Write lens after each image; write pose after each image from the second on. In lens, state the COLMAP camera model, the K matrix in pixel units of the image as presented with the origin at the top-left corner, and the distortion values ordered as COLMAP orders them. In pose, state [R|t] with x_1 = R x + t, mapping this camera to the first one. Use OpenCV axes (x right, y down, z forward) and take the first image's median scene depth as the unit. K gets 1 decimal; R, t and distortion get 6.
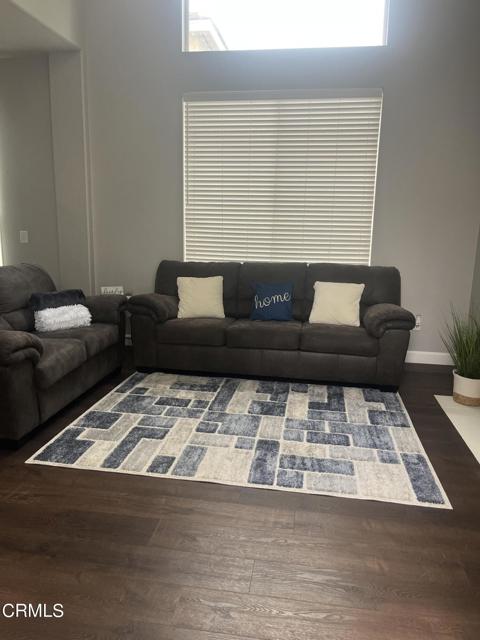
lens RADIAL K [[483.6, 0, 240.0], [0, 483.6, 320.0], [0, 0, 1]] dist [0.043871, -0.087176]
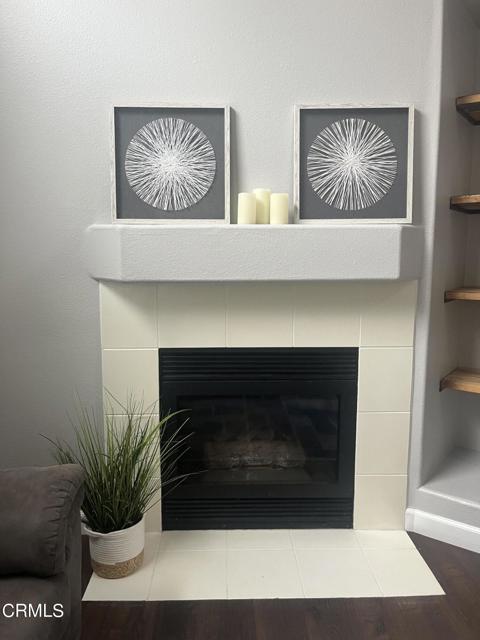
lens RADIAL K [[483.6, 0, 240.0], [0, 483.6, 320.0], [0, 0, 1]] dist [0.043871, -0.087176]
pose [[-0.176799, -0.157816, 0.971512, -0.067572], [0.196137, 0.961615, 0.191902, -0.196143], [-0.964506, 0.224478, -0.139059, 0.908774]]
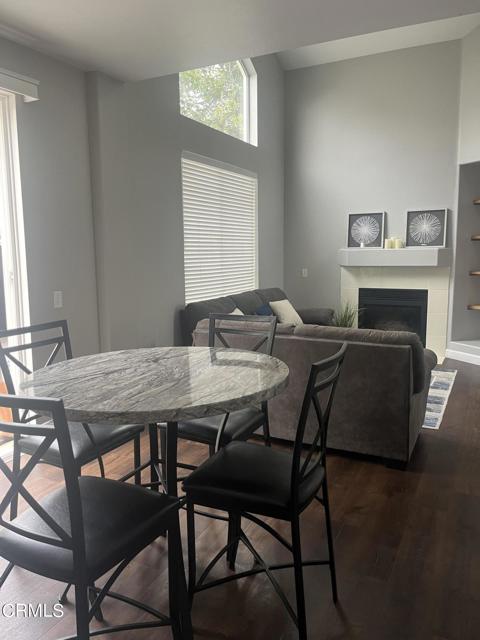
lens RADIAL K [[483.6, 0, 240.0], [0, 483.6, 320.0], [0, 0, 1]] dist [0.043871, -0.087176]
pose [[0.313012, -0.155131, 0.936994, -1.468829], [0.208980, 0.973641, 0.091387, -0.215250], [-0.926472, 0.167208, 0.337180, 0.735189]]
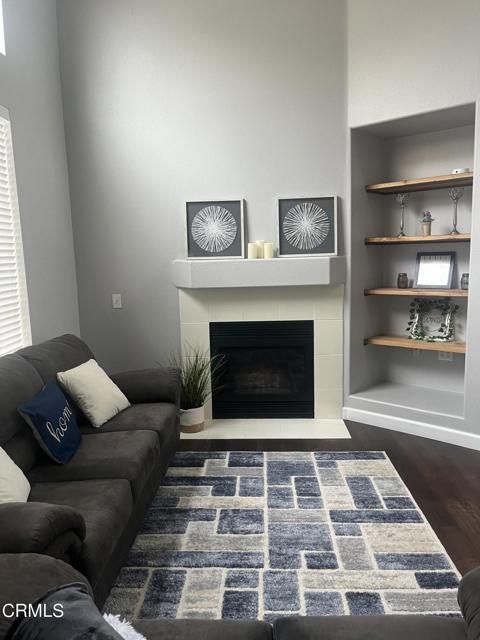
lens RADIAL K [[483.6, 0, 240.0], [0, 483.6, 320.0], [0, 0, 1]] dist [0.043871, -0.087176]
pose [[-0.115650, -0.156440, 0.980893, -0.646827], [0.224328, 0.957892, 0.179221, -0.266993], [-0.967627, 0.240769, -0.075687, 0.947042]]
